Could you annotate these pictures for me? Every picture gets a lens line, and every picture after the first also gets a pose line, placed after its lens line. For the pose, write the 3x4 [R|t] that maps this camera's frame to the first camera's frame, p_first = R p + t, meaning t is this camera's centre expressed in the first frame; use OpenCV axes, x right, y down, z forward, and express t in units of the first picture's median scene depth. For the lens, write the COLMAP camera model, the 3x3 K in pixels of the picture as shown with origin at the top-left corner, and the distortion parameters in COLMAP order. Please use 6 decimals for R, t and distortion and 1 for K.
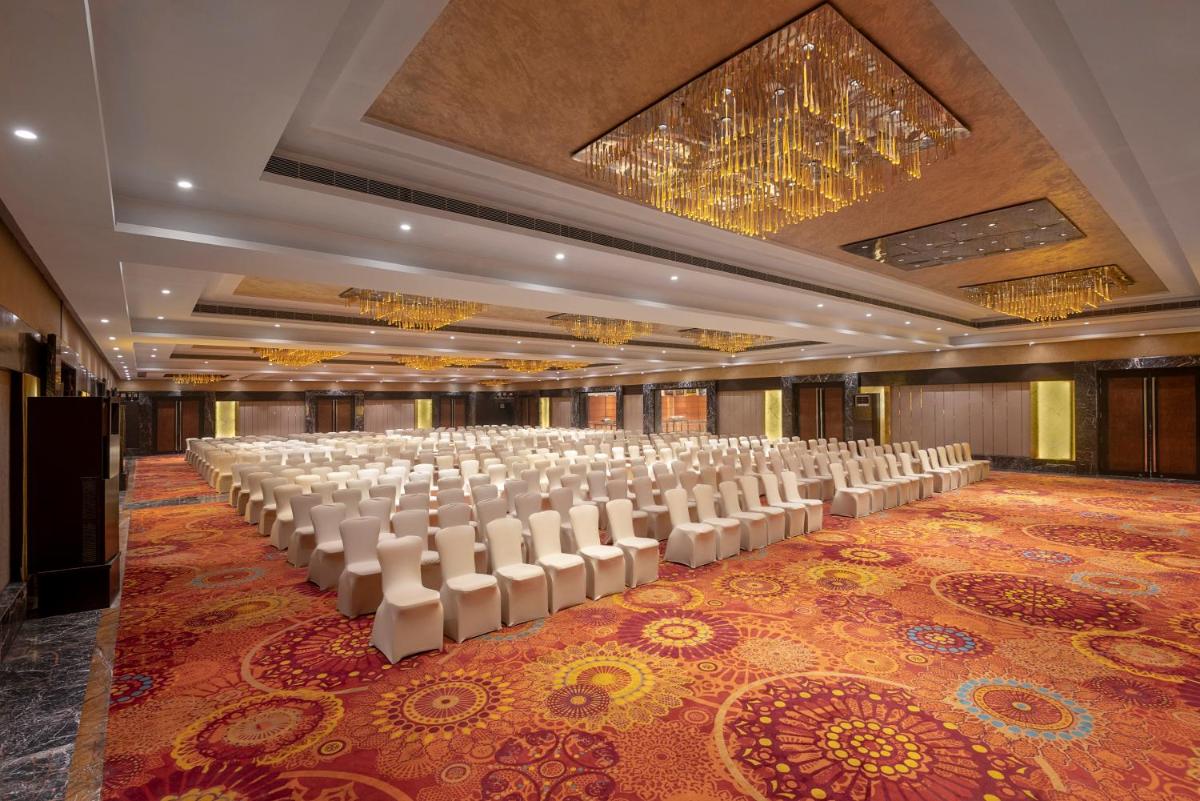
lens RADIAL K [[561.2, 0, 600.0], [0, 561.2, 400.5], [0, 0, 1]] dist [0.021740, -0.027797]
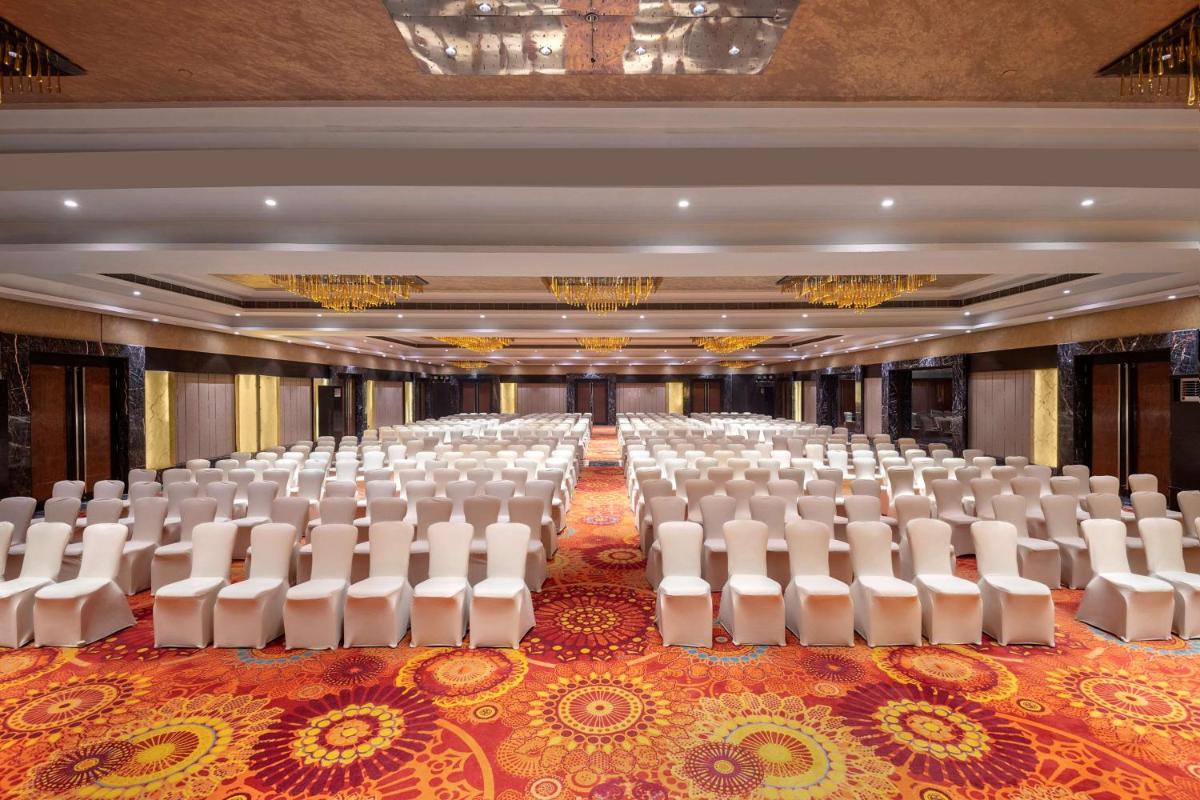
lens RADIAL K [[573.2, 0, 600.0], [0, 573.2, 400.0], [0, 0, 1]] dist [-0.008619, -0.001442]
pose [[0.762977, 0.025445, -0.645925, 0.700227], [-0.005908, 0.999458, 0.032394, -0.010136], [0.646399, -0.020900, 0.762713, 0.596957]]
